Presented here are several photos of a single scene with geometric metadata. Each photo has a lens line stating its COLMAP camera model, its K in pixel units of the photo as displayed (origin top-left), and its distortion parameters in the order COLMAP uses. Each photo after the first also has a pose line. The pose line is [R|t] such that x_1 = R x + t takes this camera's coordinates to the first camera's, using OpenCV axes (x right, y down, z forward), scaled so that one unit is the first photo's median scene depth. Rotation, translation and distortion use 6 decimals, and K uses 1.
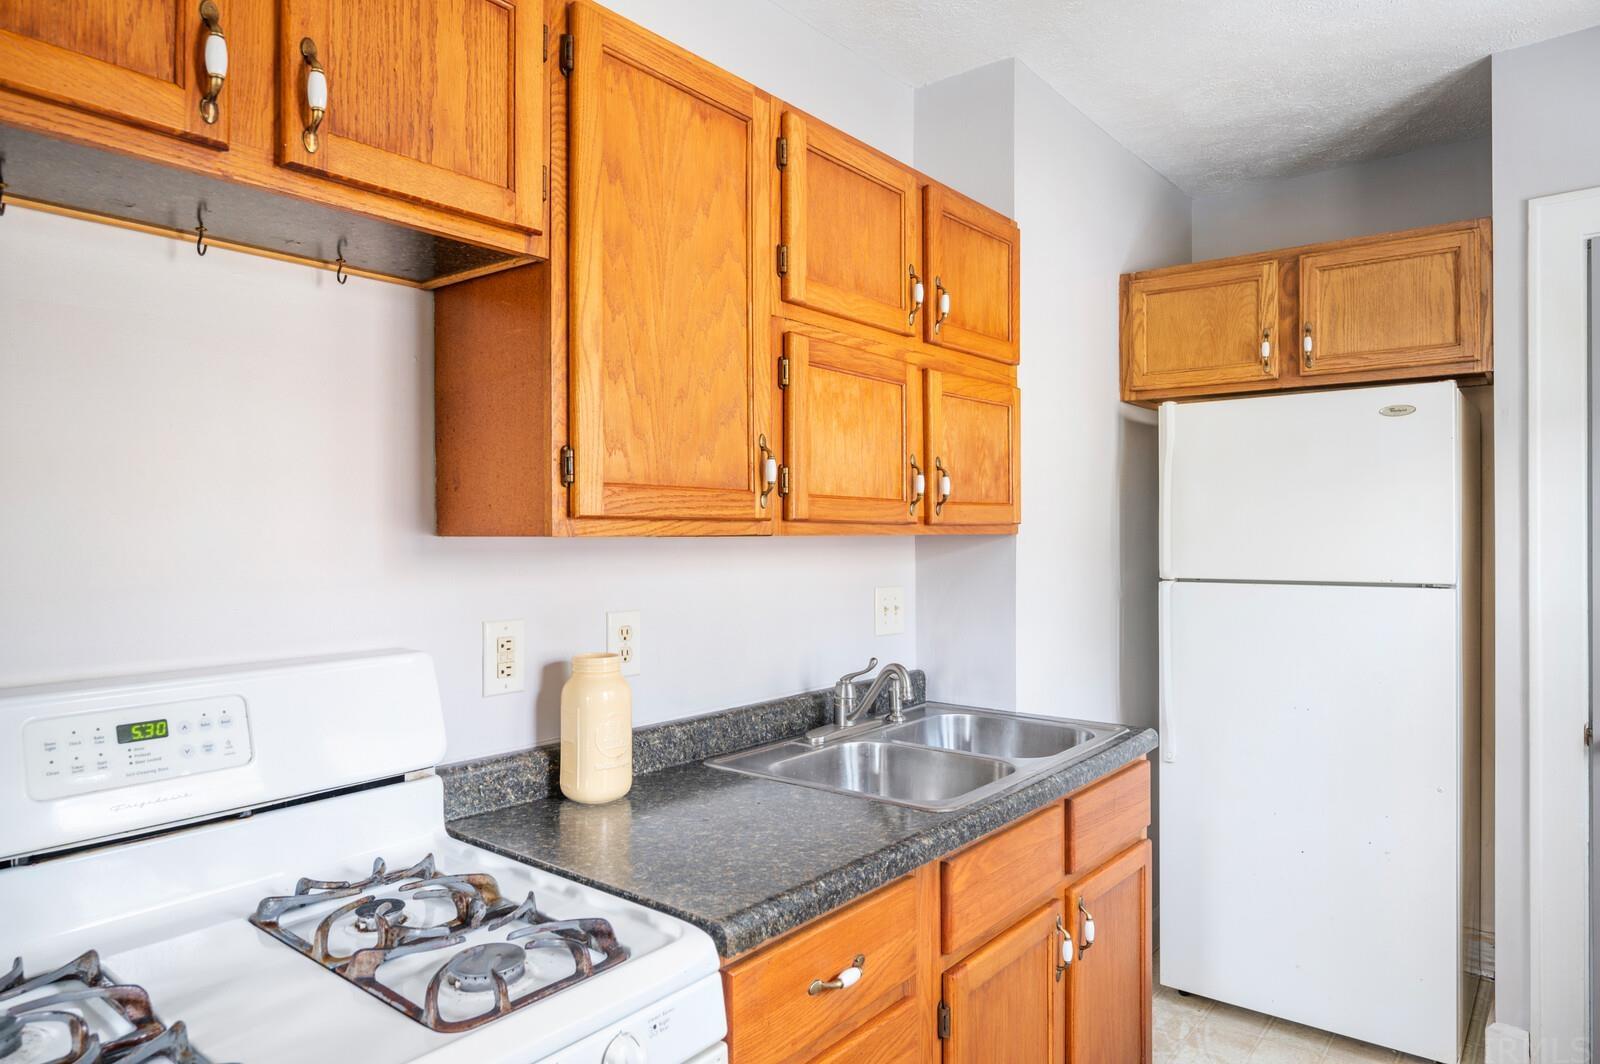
lens RADIAL K [[975.6, 0, 800.0], [0, 975.6, 532.0], [0, 0, 1]] dist [-0.005086, -0.002024]
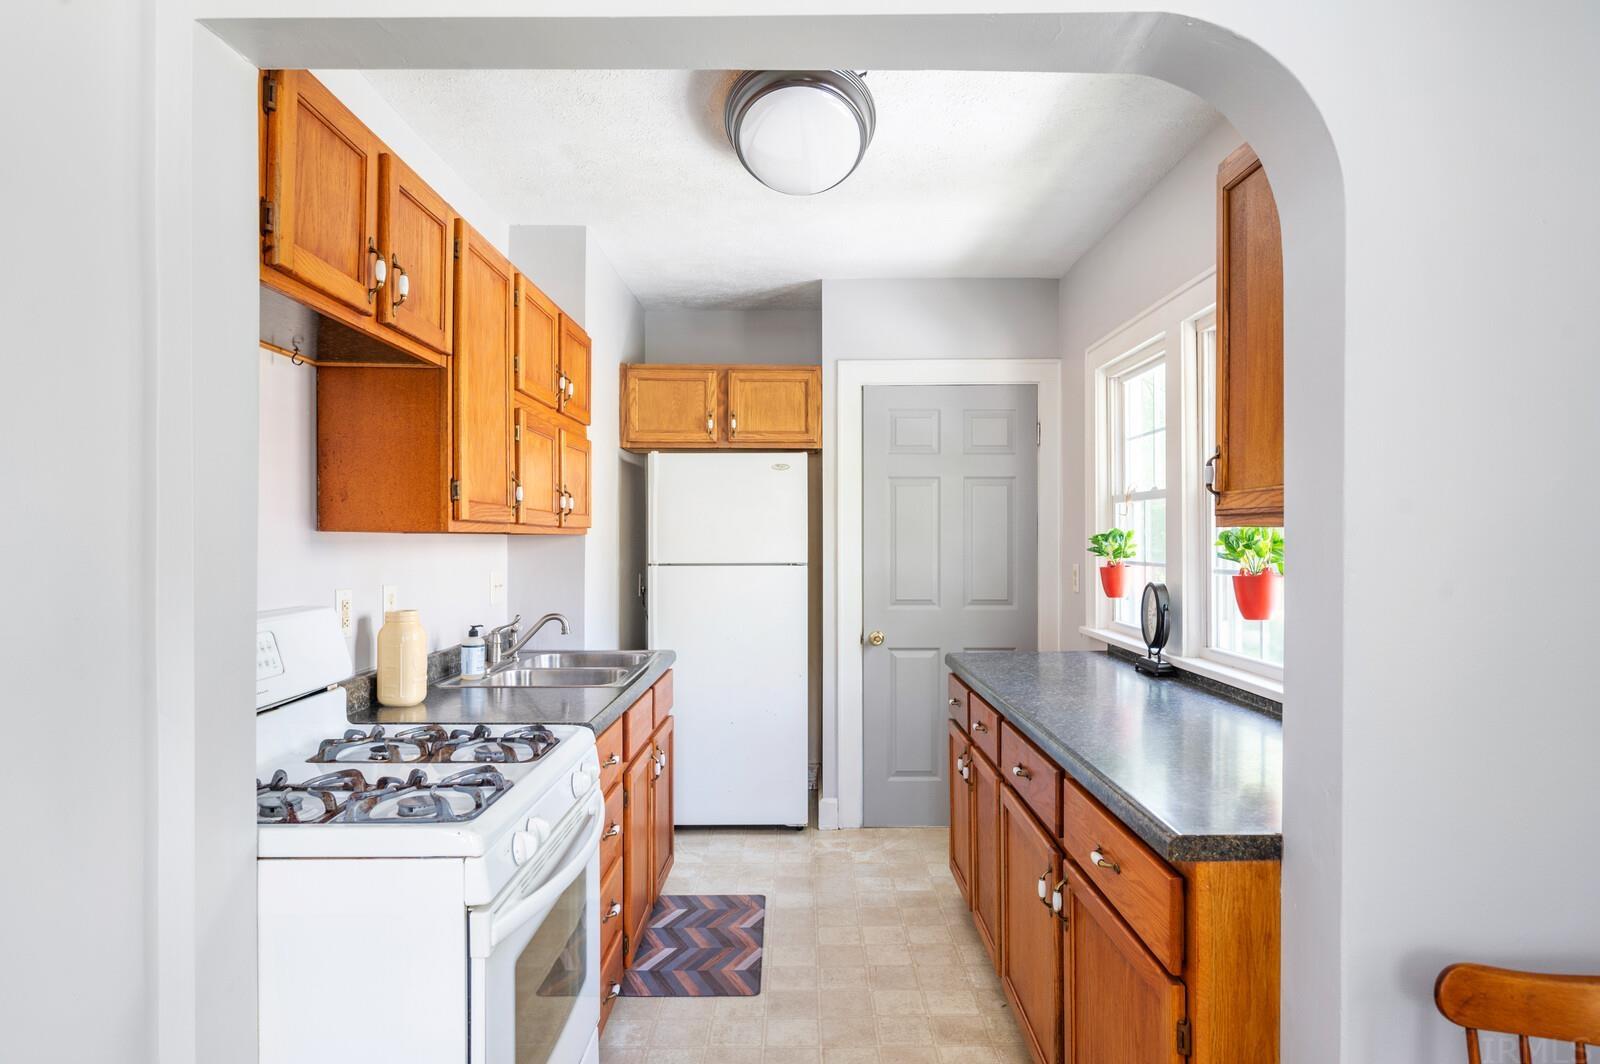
lens RADIAL K [[927.5, 0, 800.0], [0, 927.5, 532.0], [0, 0, 1]] dist [0.000882, 0.000023]
pose [[0.777720, 0.006641, 0.628576, -0.430472], [-0.001942, 0.999965, -0.008163, 0.009303], [-0.628608, 0.005128, 0.777706, -0.350864]]
